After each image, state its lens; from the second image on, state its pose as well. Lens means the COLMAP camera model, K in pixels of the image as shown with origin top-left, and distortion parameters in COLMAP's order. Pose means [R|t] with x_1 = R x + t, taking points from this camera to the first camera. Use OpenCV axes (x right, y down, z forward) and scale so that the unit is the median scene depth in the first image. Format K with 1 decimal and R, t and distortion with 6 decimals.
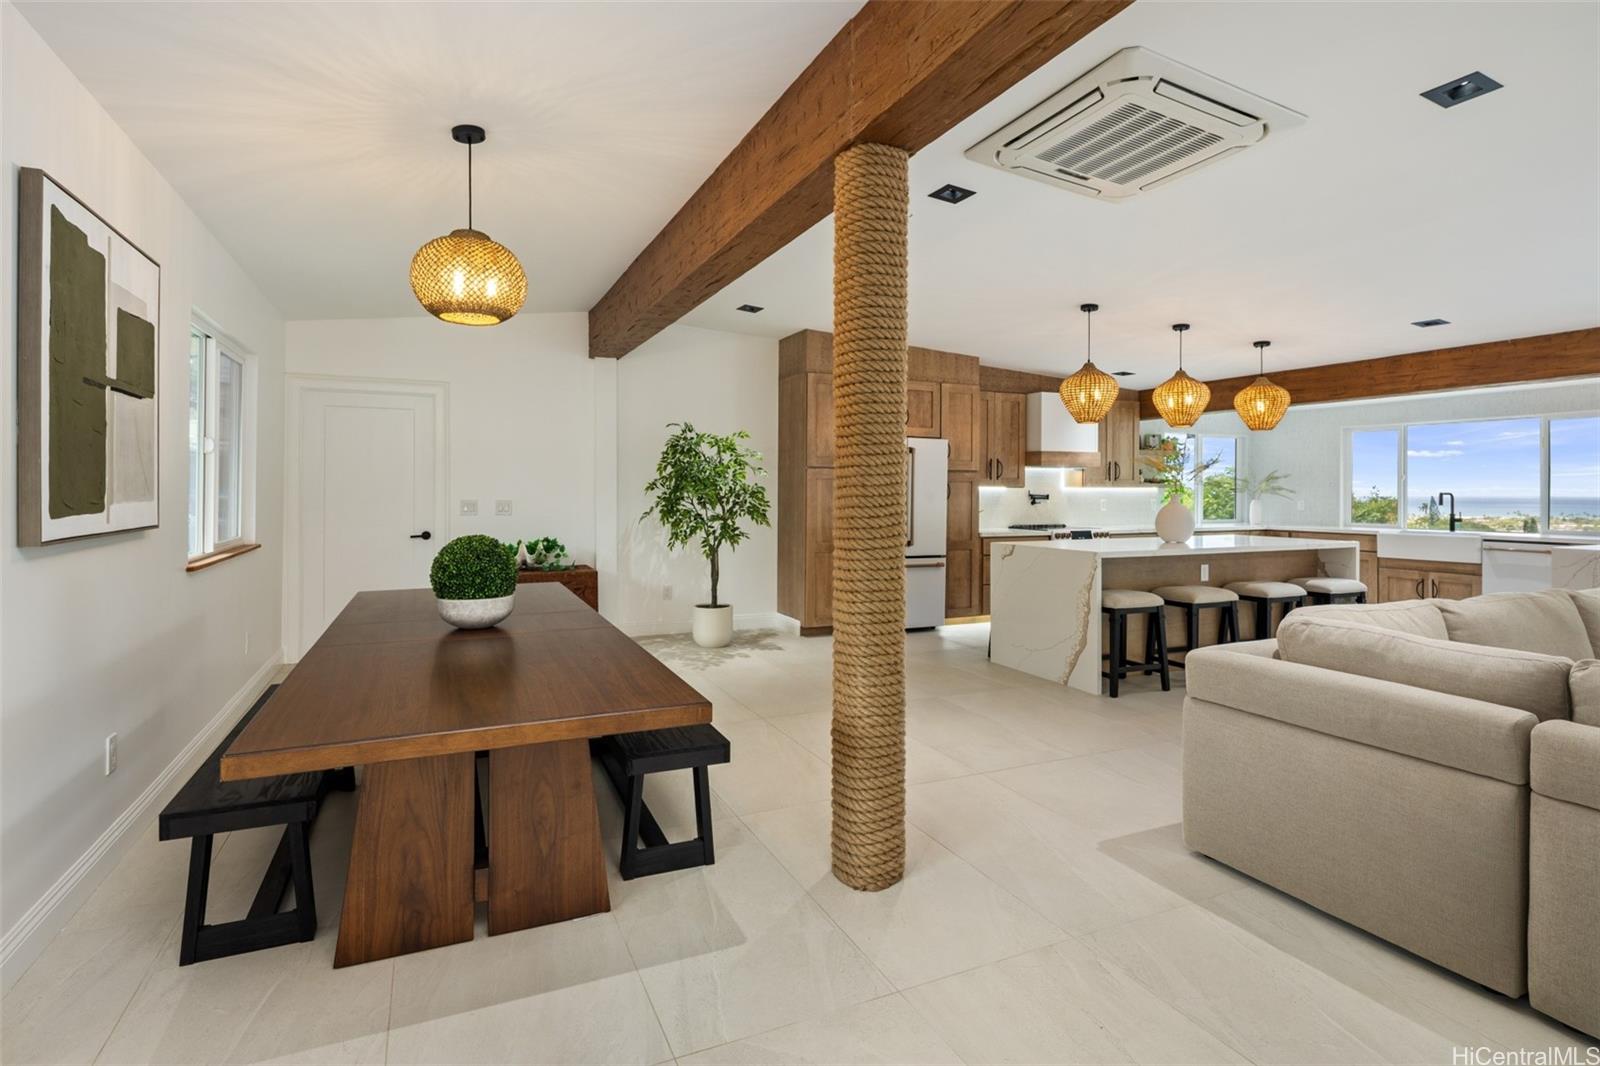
lens RADIAL K [[782.7, 0, 790.7], [0, 782.7, 488.4], [0, 0, 1]] dist [-0.000586, -0.004097]
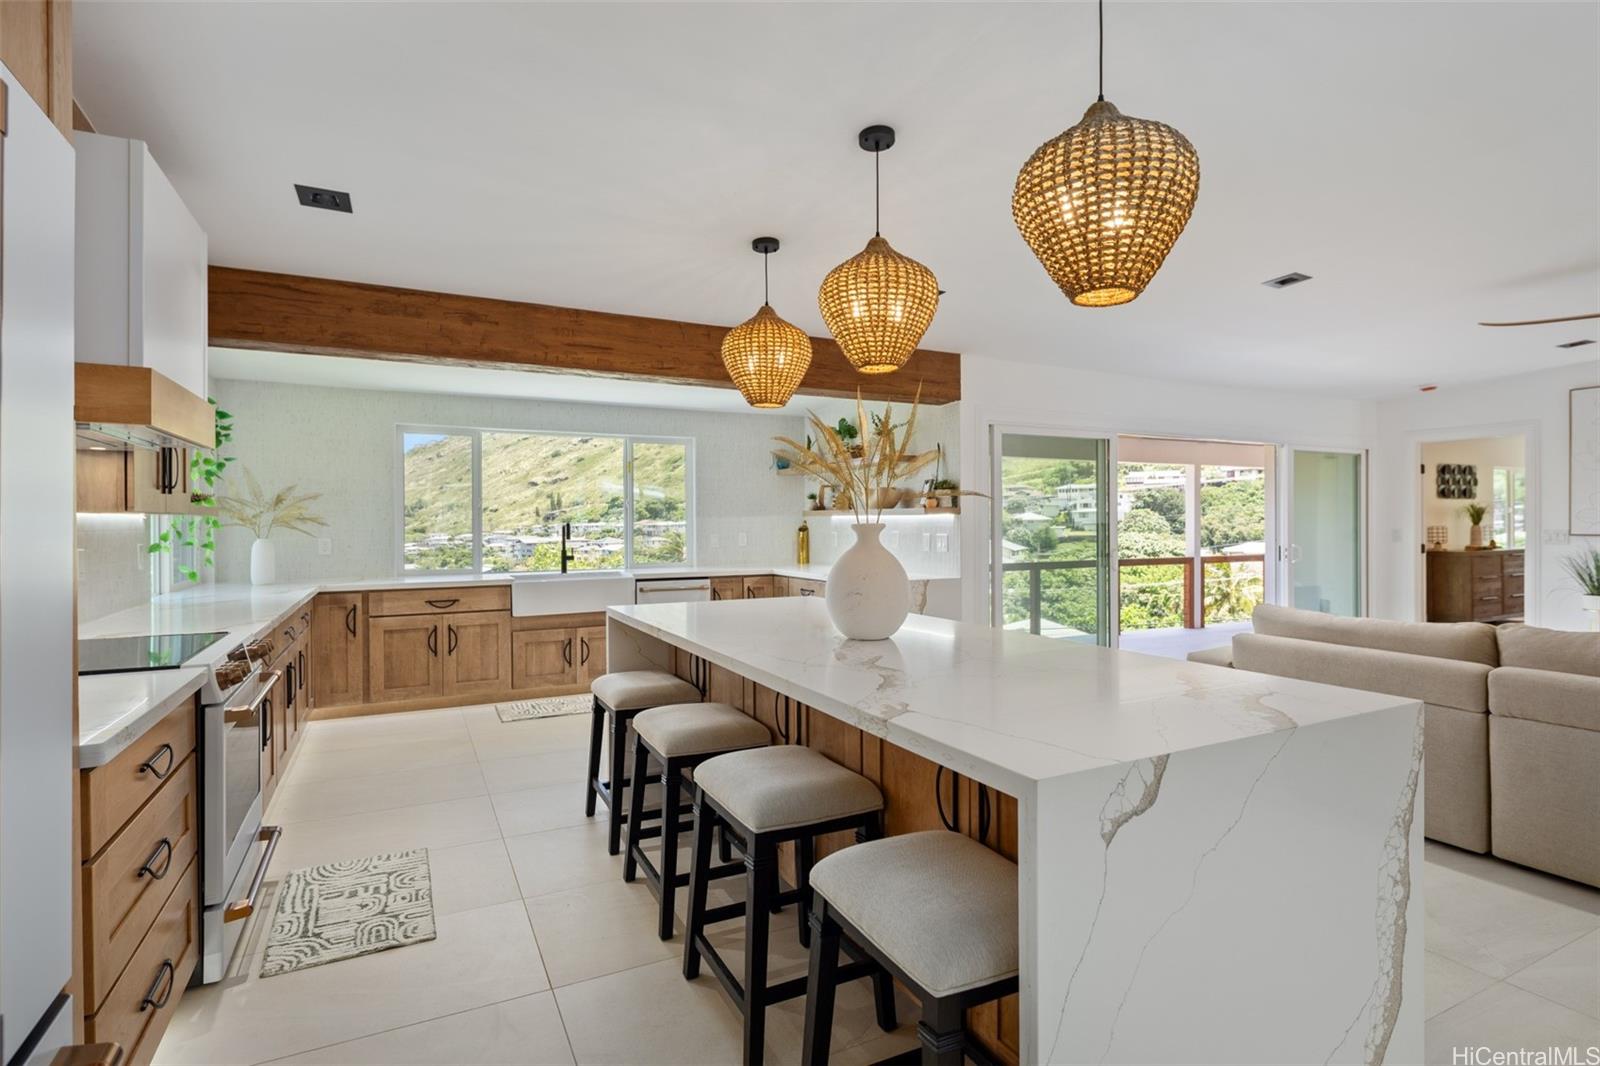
lens RADIAL K [[782.7, 0, 786.3], [0, 782.7, 529.8], [0, 0, 1]] dist [-0.000586, -0.004097]
pose [[-0.029924, -0.011469, 0.999486, 0.049454], [0.005143, 0.999919, 0.011628, 0.003488], [-0.999539, 0.005489, -0.029863, 0.807294]]
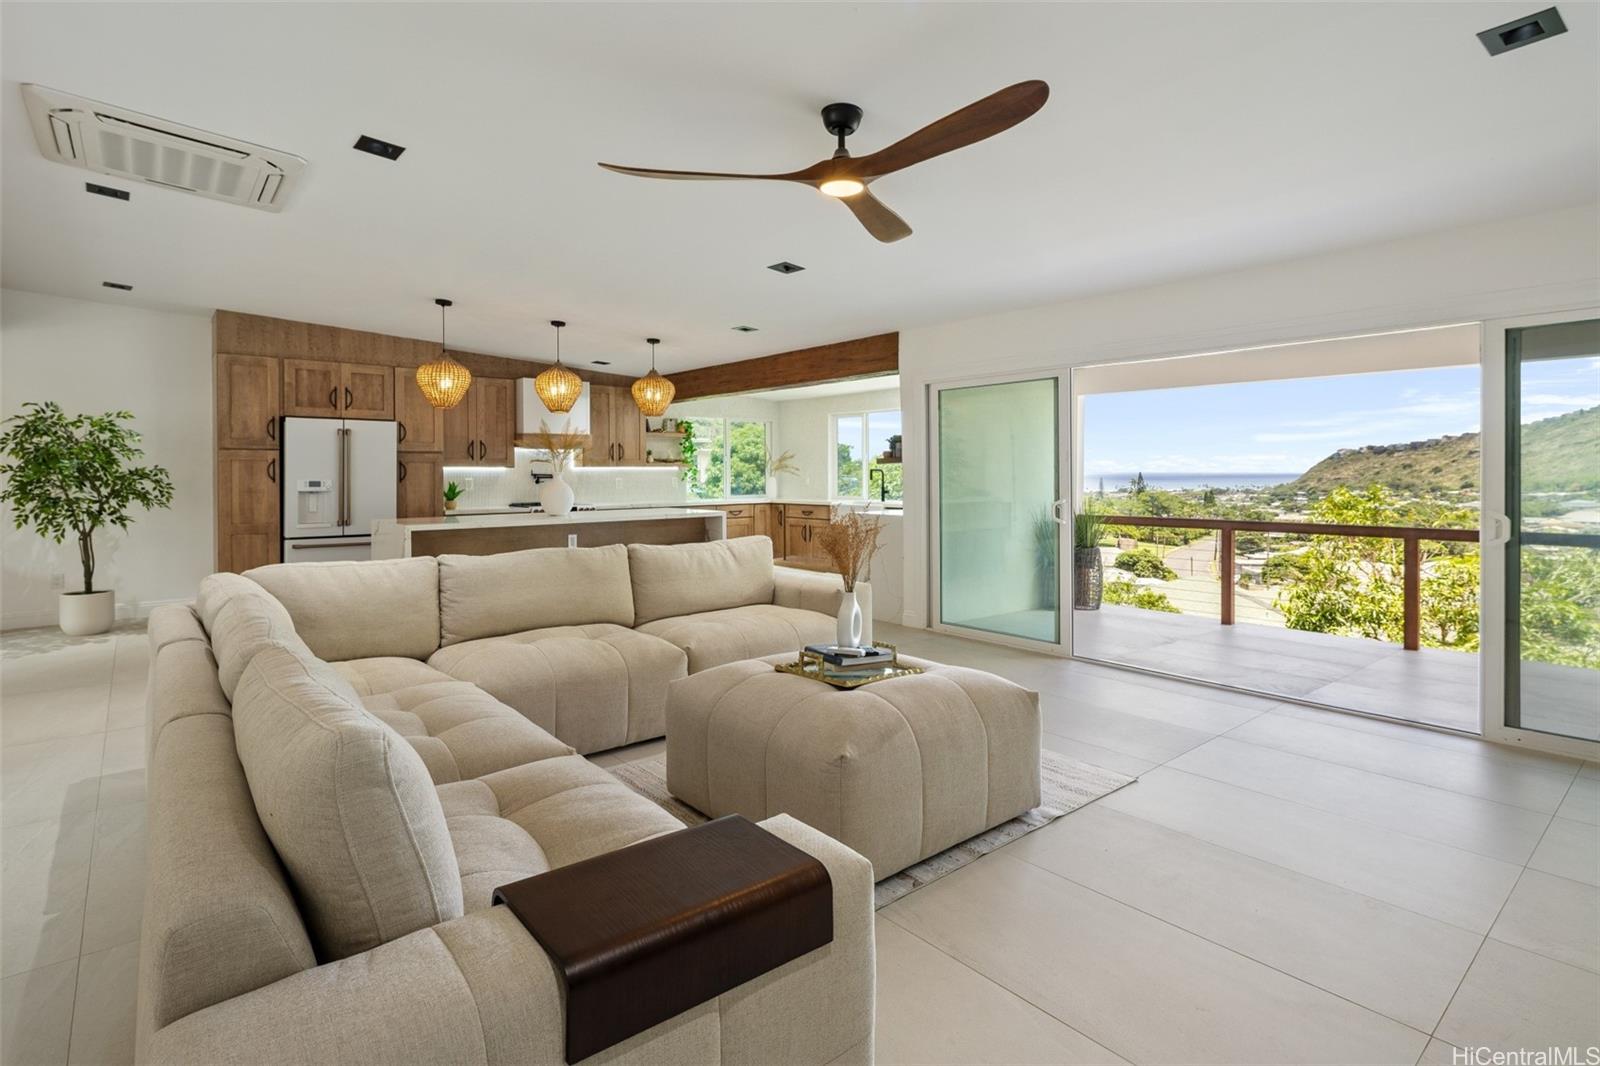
lens RADIAL K [[782.7, 0, 798.3], [0, 782.7, 477.3], [0, 0, 1]] dist [-0.000586, -0.004097]
pose [[0.962194, -0.011021, 0.272141, 0.396516], [0.008522, 0.999910, 0.010363, 0.004440], [-0.272230, -0.007652, 0.962202, -0.133685]]
